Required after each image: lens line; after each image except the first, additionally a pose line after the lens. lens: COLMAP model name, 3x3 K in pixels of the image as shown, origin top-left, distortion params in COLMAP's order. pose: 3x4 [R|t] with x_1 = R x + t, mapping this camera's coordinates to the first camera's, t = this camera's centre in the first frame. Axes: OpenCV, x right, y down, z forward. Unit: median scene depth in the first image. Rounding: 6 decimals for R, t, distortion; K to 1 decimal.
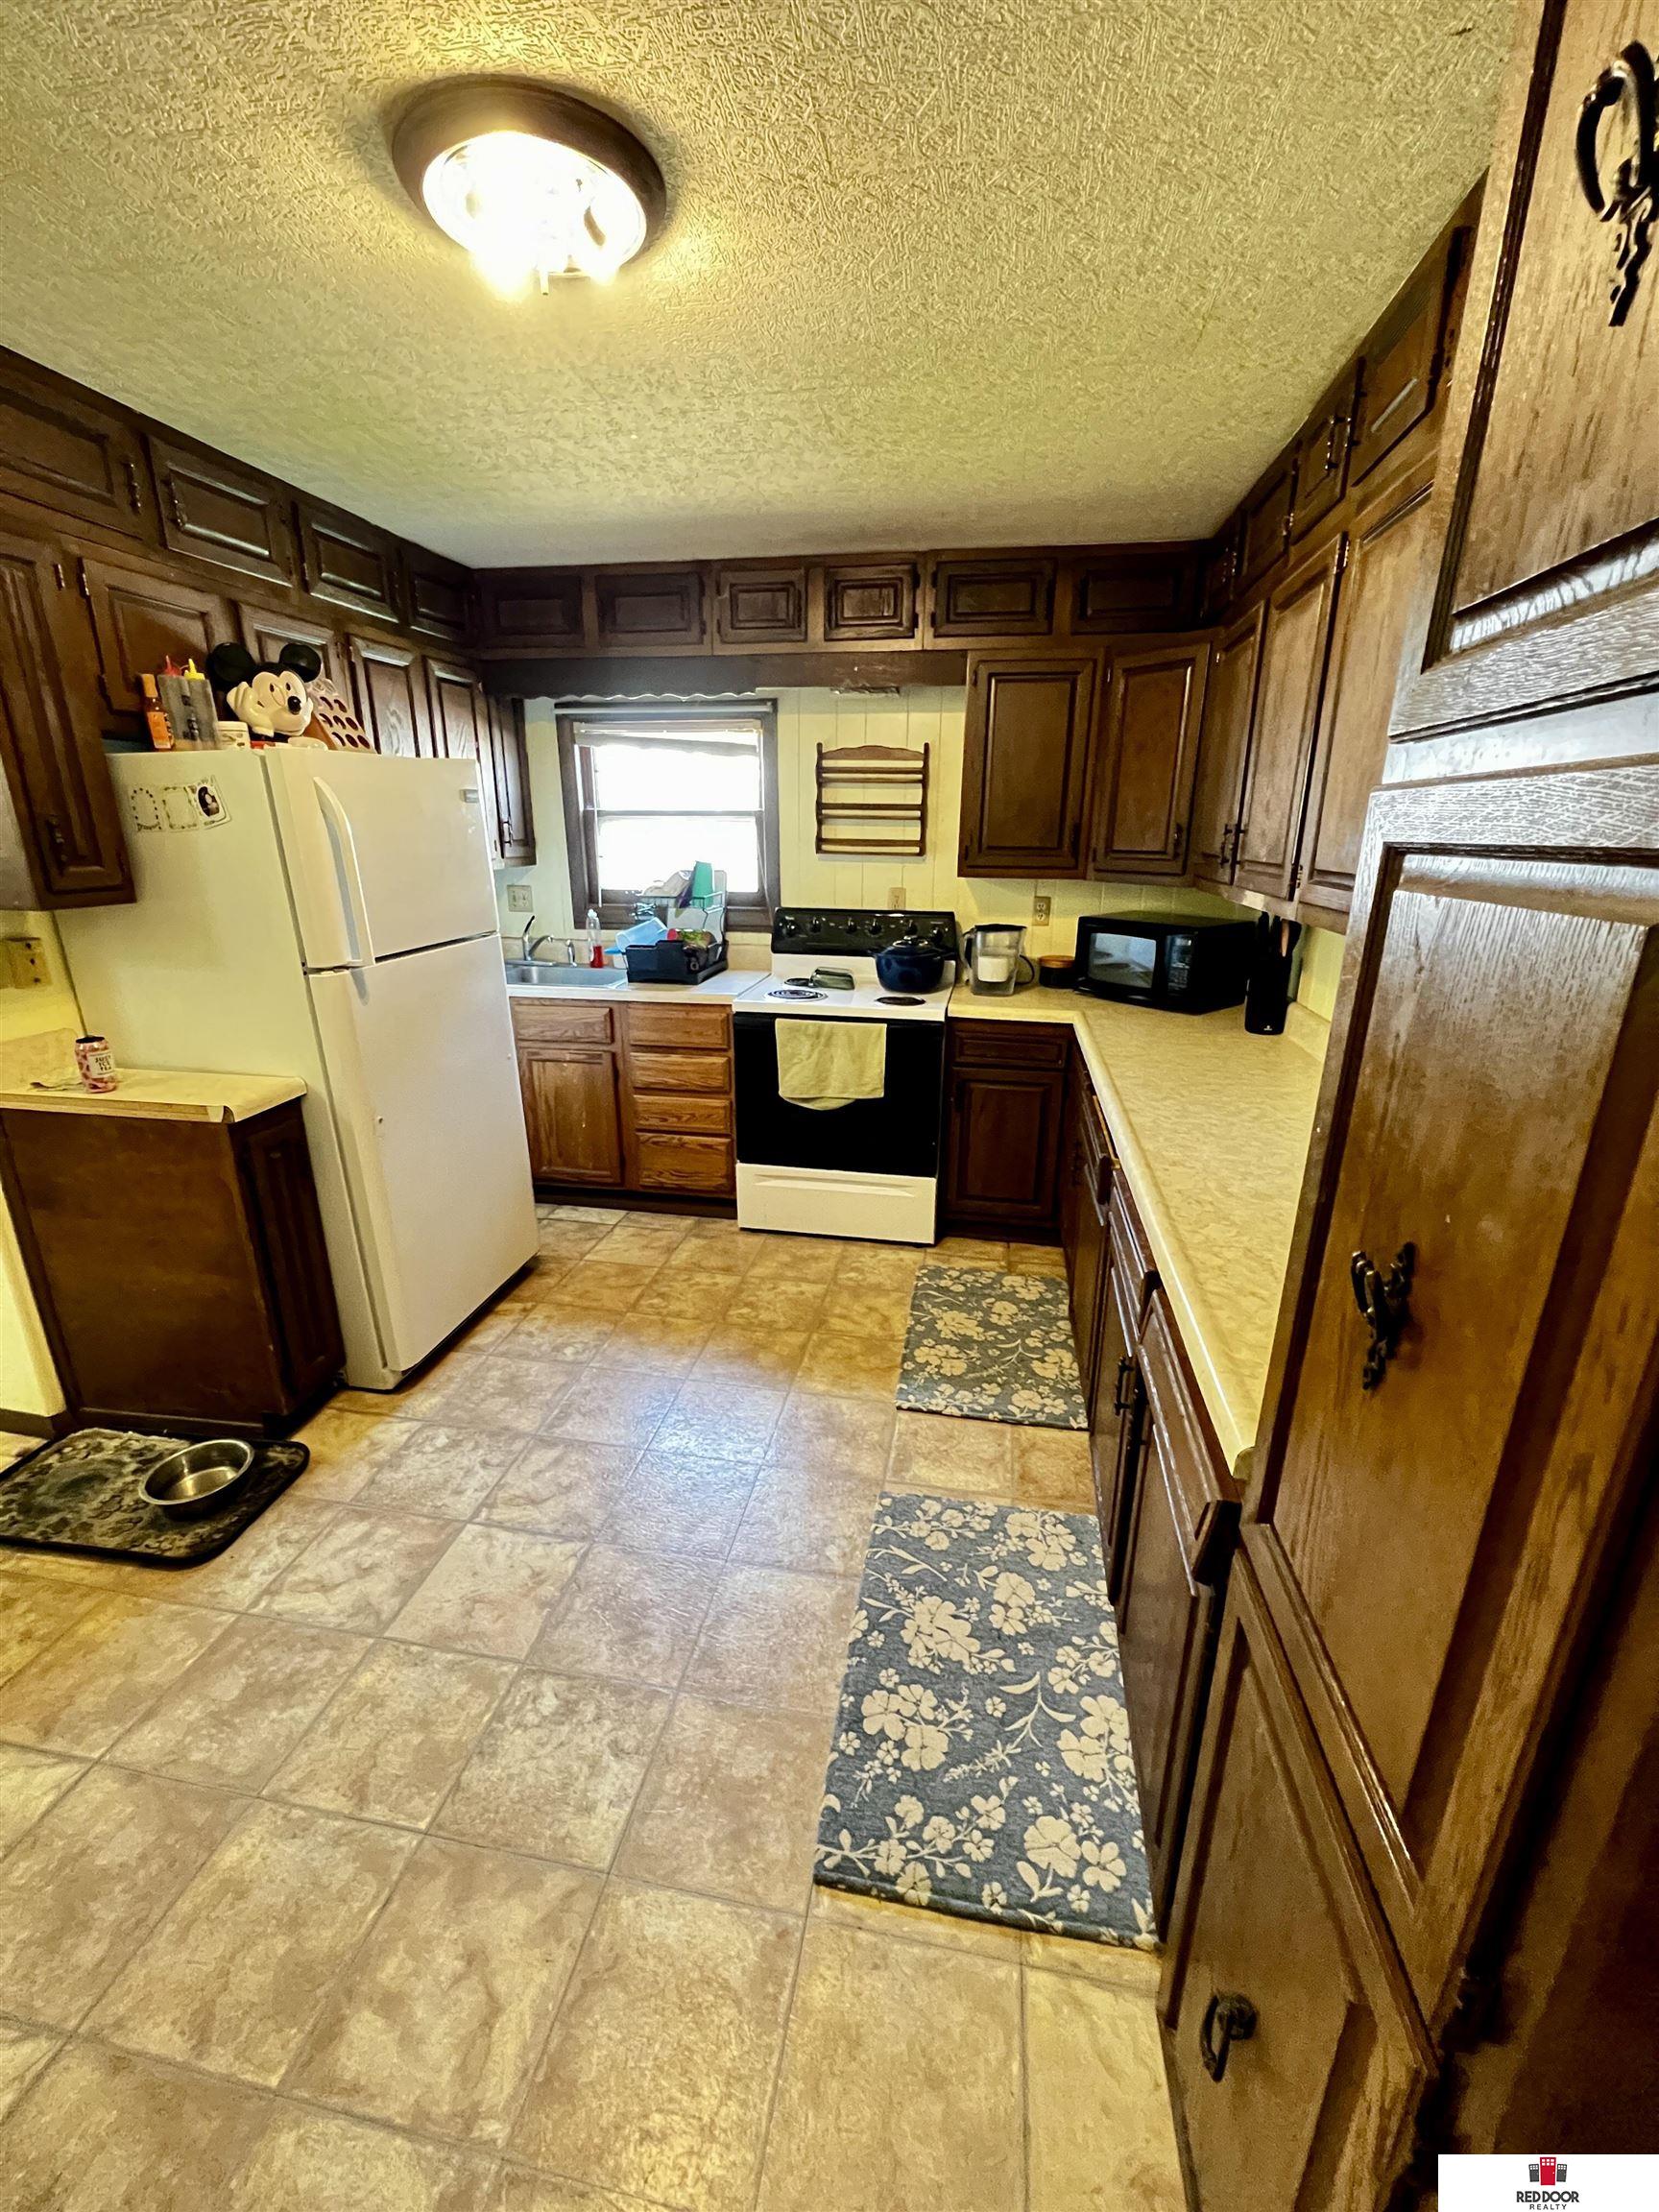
lens RADIAL K [[885.9, 0, 834.1], [0, 885.9, 1104.9], [0, 0, 1]] dist [-0.005242, 0.001147]
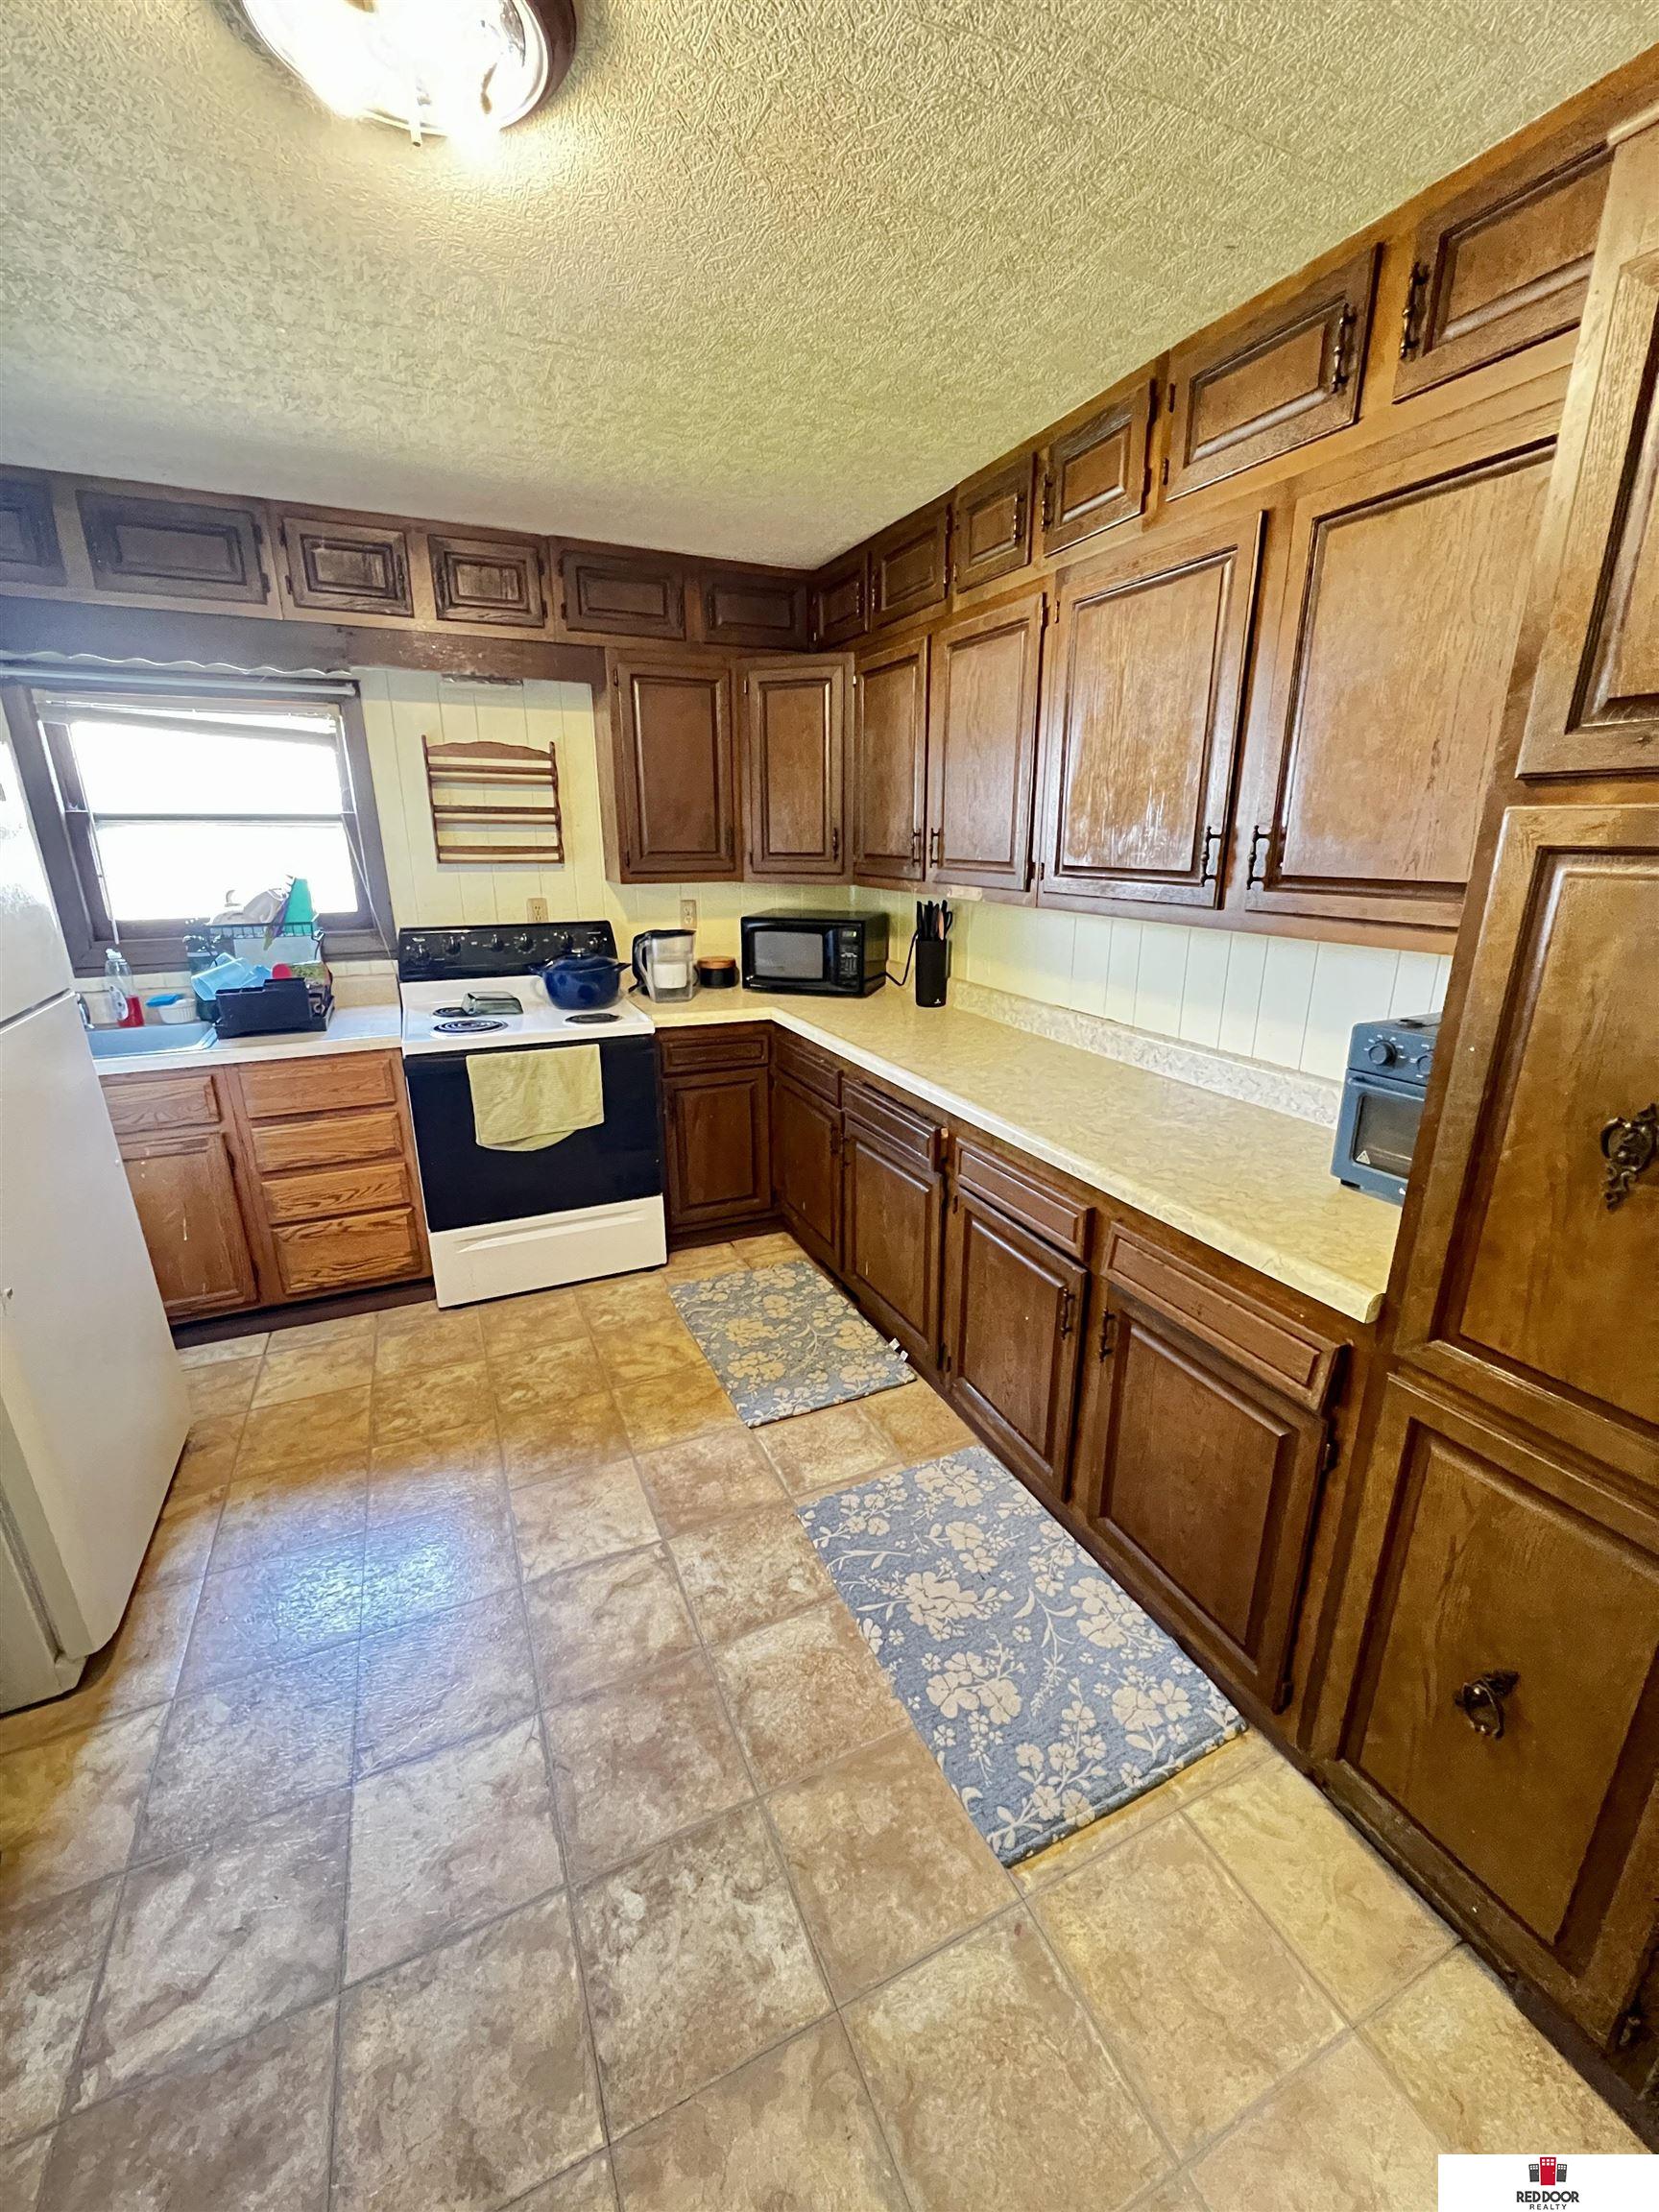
lens RADIAL K [[885.9, 0, 833.3], [0, 885.9, 1104.3], [0, 0, 1]] dist [-0.005242, 0.001147]
pose [[0.817907, -0.175784, 0.547840, -0.266446], [0.176811, 0.982901, 0.051408, -0.034273], [-0.547509, 0.054817, 0.835002, 0.094159]]
